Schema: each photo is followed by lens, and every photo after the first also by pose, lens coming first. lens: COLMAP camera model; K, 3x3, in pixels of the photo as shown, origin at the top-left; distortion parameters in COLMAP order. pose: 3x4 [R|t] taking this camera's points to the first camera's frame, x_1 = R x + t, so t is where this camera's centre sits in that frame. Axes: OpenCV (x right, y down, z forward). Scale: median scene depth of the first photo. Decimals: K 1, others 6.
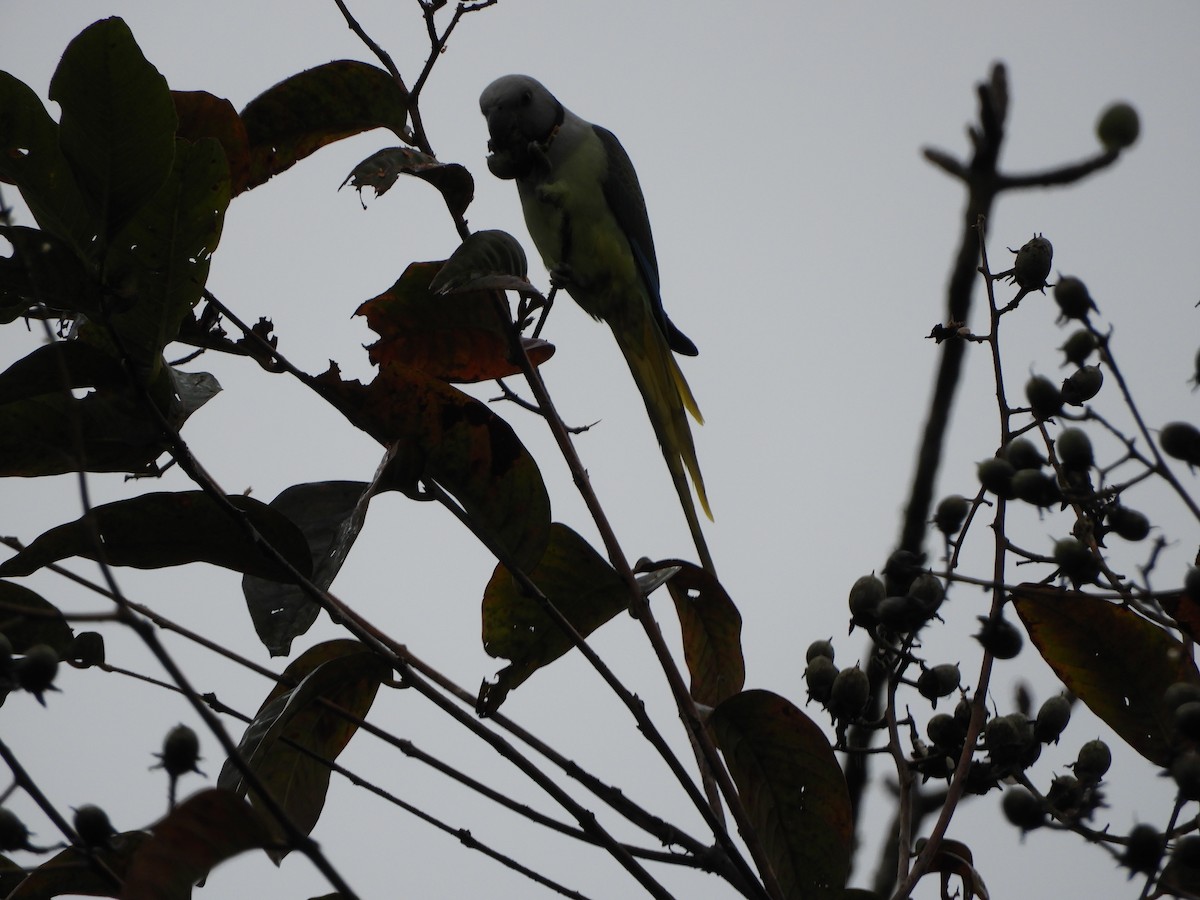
lens RADIAL K [[3355.7, 0, 600.0], [0, 3355.7, 450.0], [0, 0, 1]] dist [-0.091933, -0.457001]
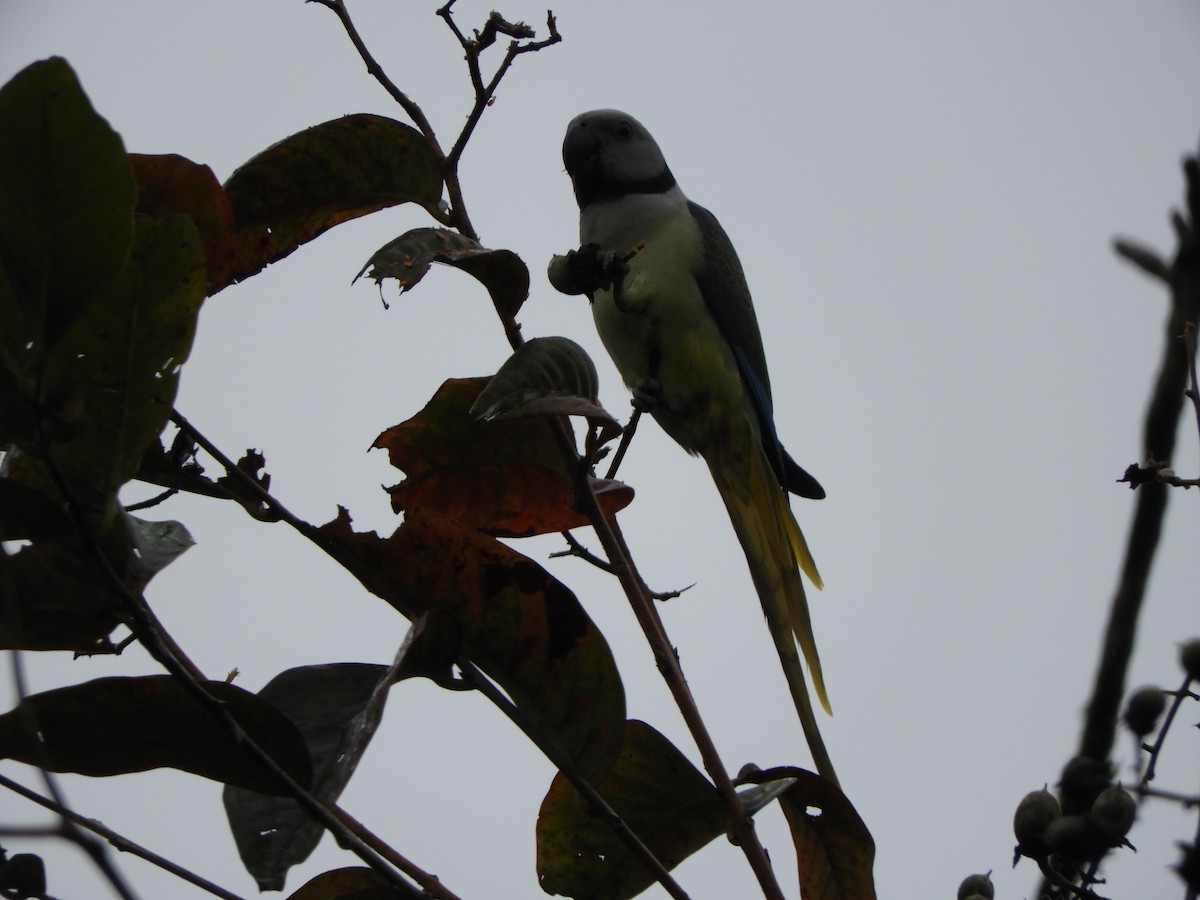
lens RADIAL K [[3864.3, 0, 600.0], [0, 3864.3, 450.0], [0, 0, 1]] dist [-0.321222, 1.263580]
pose [[0.999656, 0.006994, -0.025278, 0.001078], [-0.008041, 0.999105, -0.041531, -0.003384], [0.024965, 0.041720, 0.998817, 0.122342]]
